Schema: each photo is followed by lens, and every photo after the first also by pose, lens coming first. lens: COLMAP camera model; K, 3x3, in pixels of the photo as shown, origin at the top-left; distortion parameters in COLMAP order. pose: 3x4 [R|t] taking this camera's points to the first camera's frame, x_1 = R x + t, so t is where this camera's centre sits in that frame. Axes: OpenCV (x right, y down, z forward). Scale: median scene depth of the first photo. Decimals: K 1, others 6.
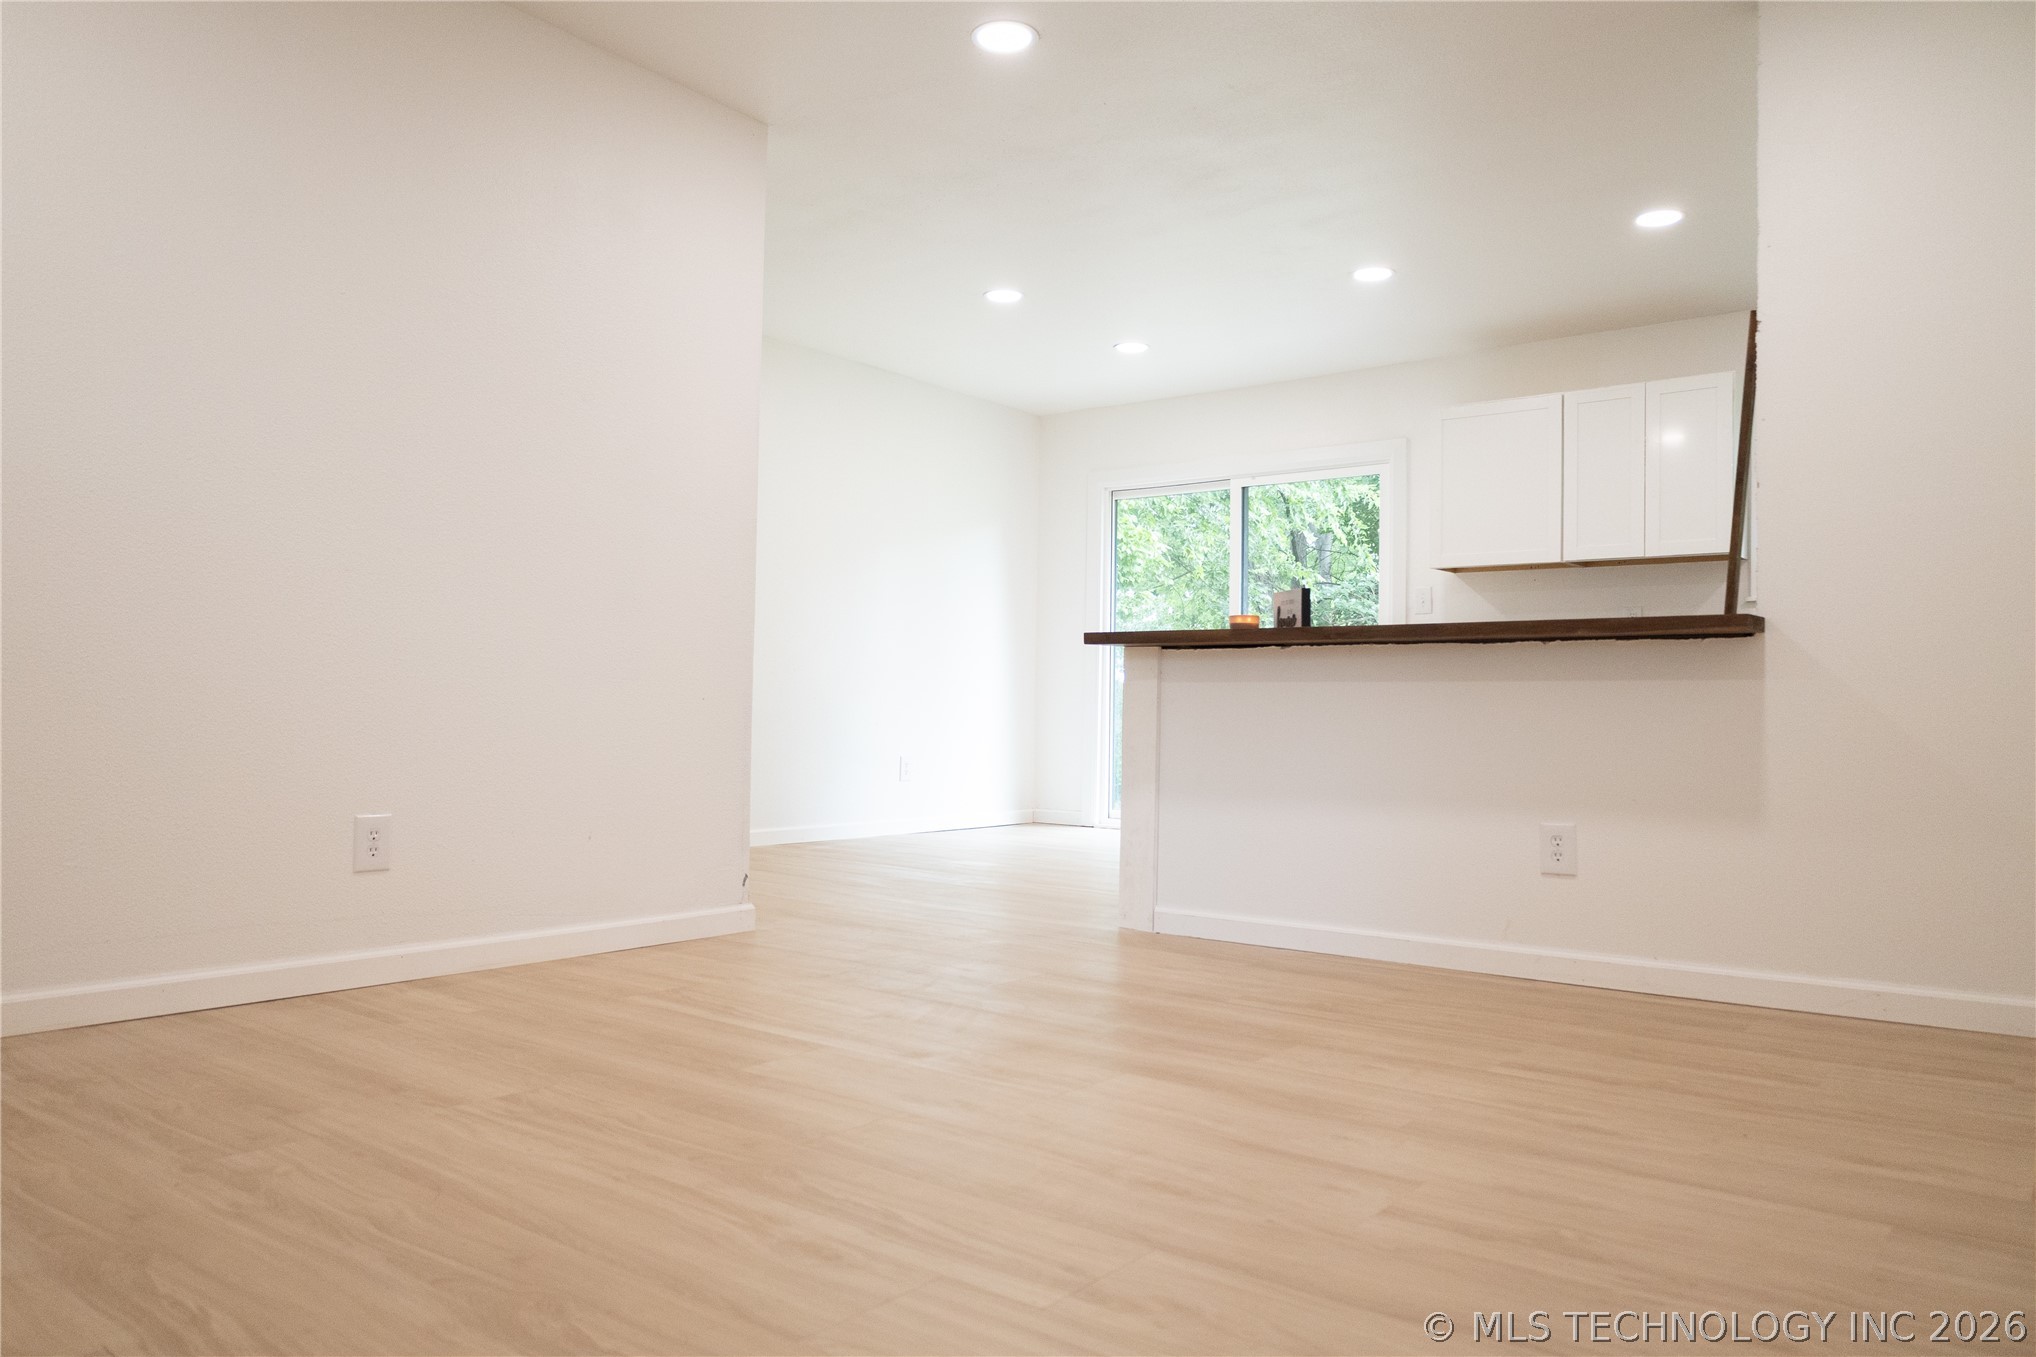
lens RADIAL K [[1372.2, 0, 1018.0], [0, 1372.2, 678.5], [0, 0, 1]] dist [0.006157, -0.000309]
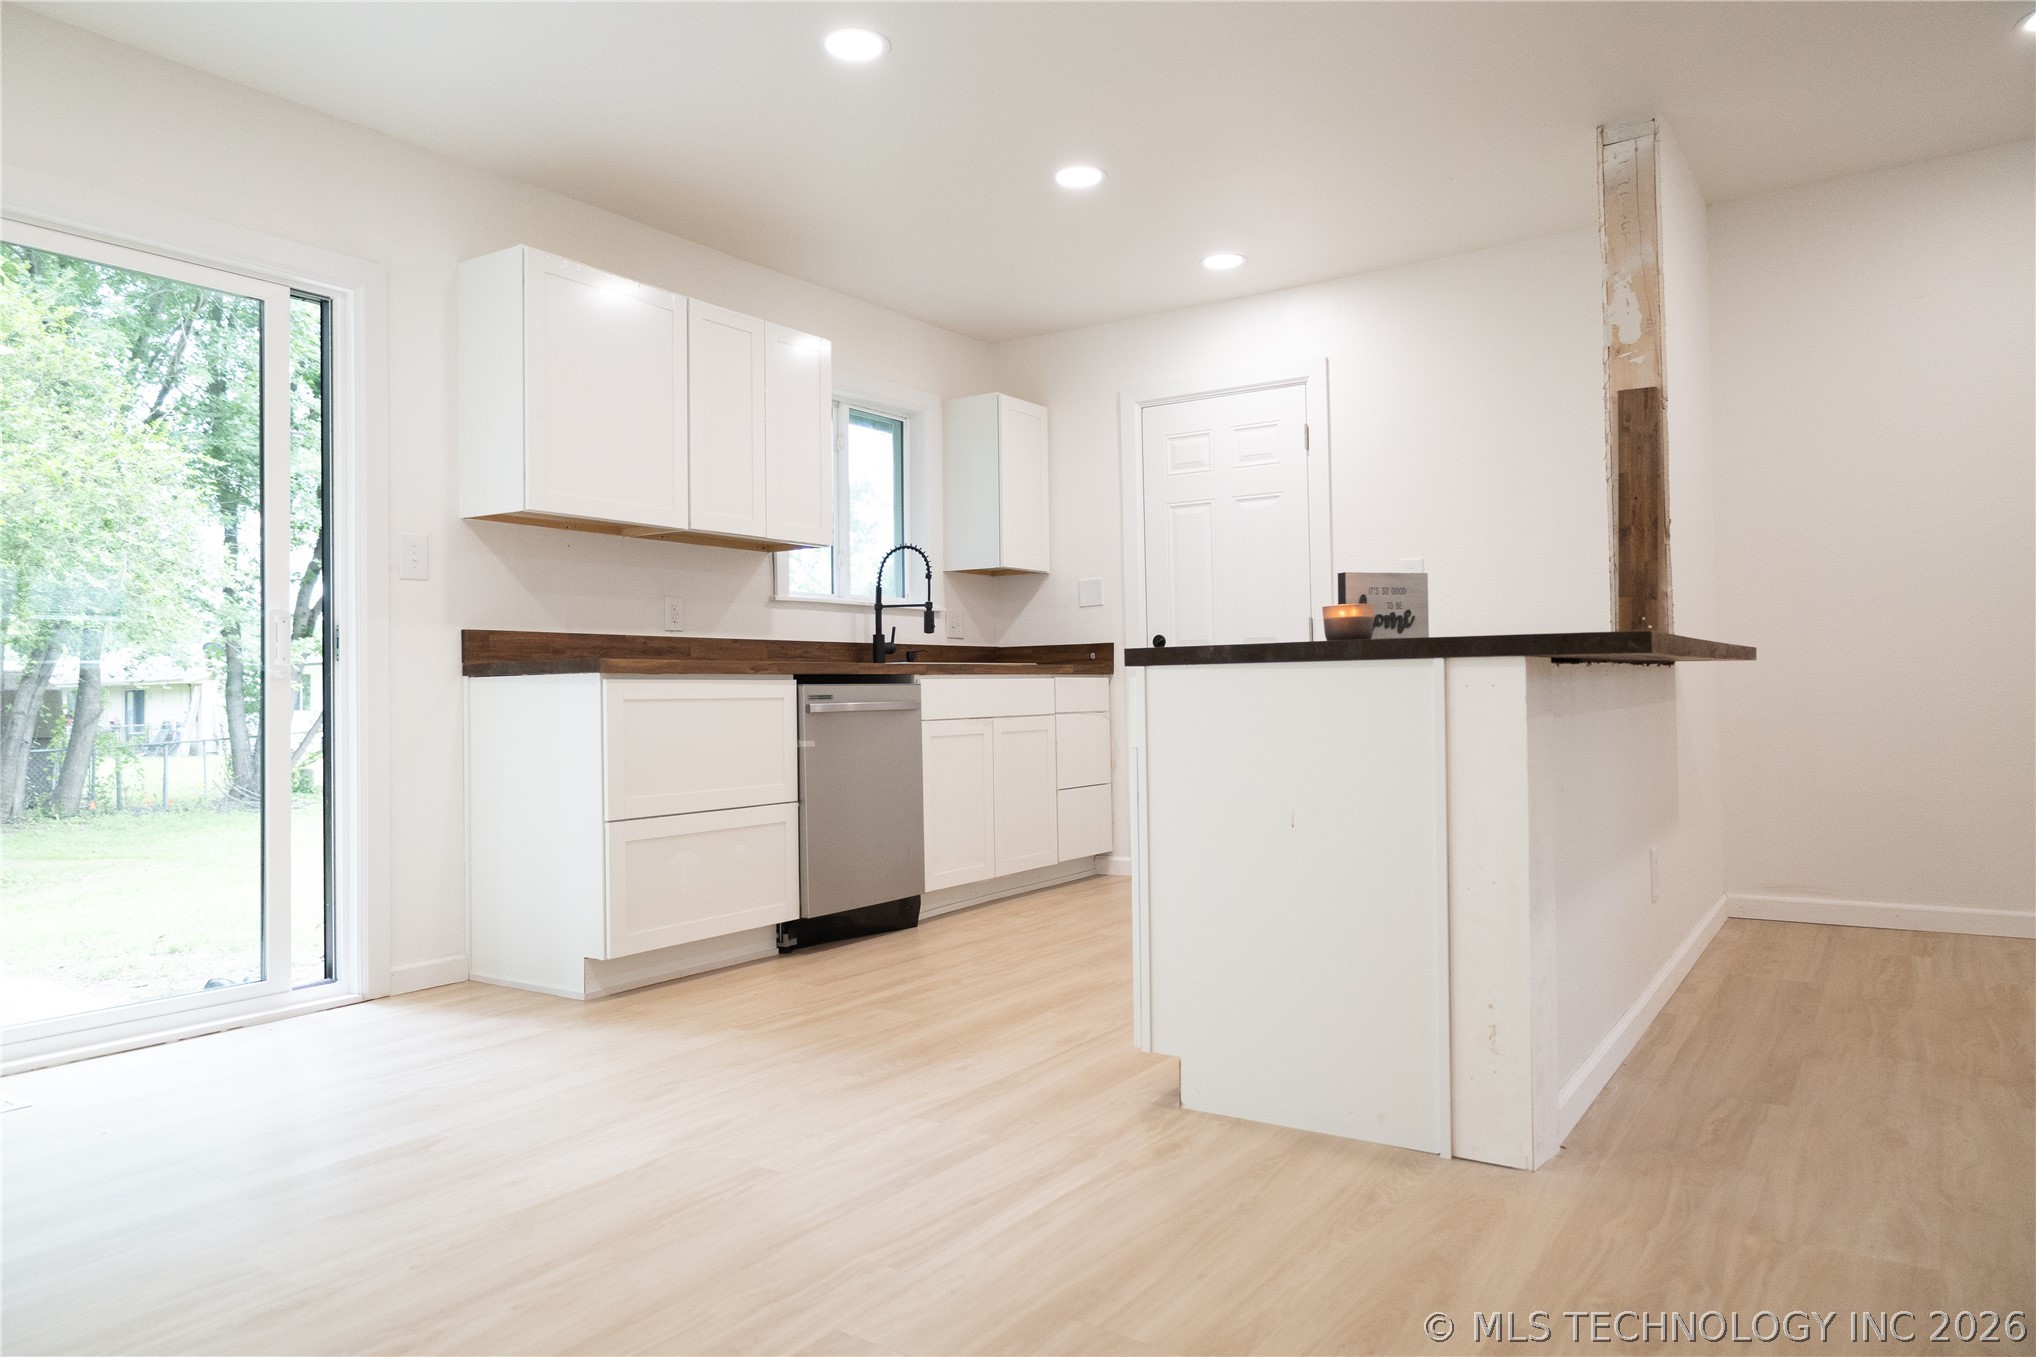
lens RADIAL K [[1312.7, 0, 1018.0], [0, 1312.7, 678.5], [0, 0, 1]] dist [0.006025, 0.003123]
pose [[-0.047330, -0.004966, 0.998867, -0.379104], [-0.006722, 0.999967, 0.004653, -0.013189], [-0.998857, -0.006495, -0.047362, 1.068113]]
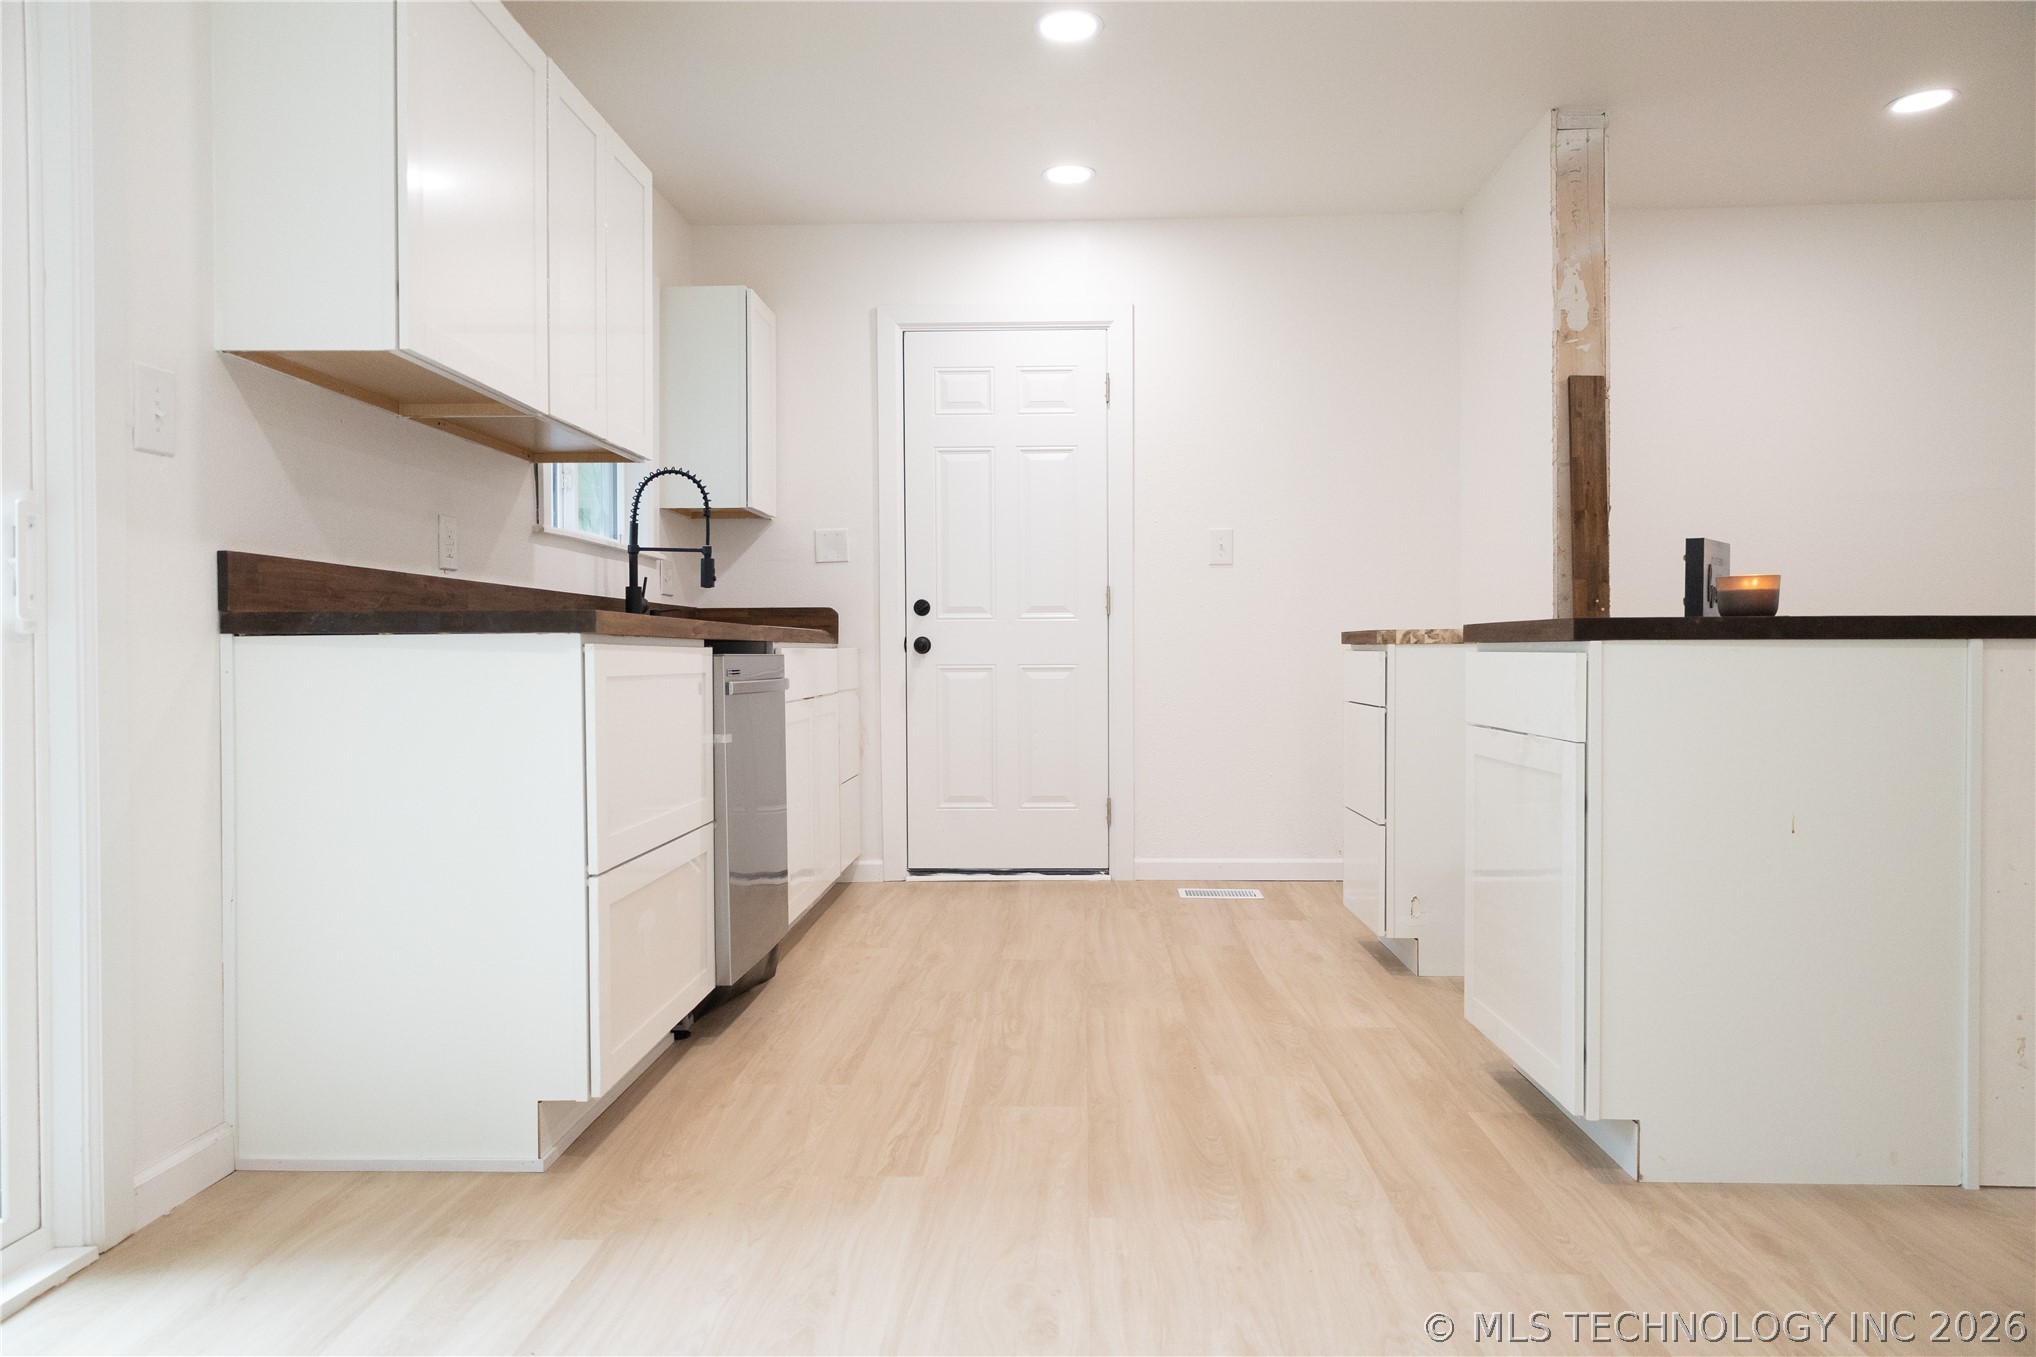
lens RADIAL K [[1312.7, 0, 1018.0], [0, 1312.7, 678.5], [0, 0, 1]] dist [0.006025, 0.003123]
pose [[-0.564279, -0.028582, 0.825089, -0.089034], [-0.022163, 0.999565, 0.019469, -0.008103], [-0.825286, -0.007301, -0.564667, 1.395691]]
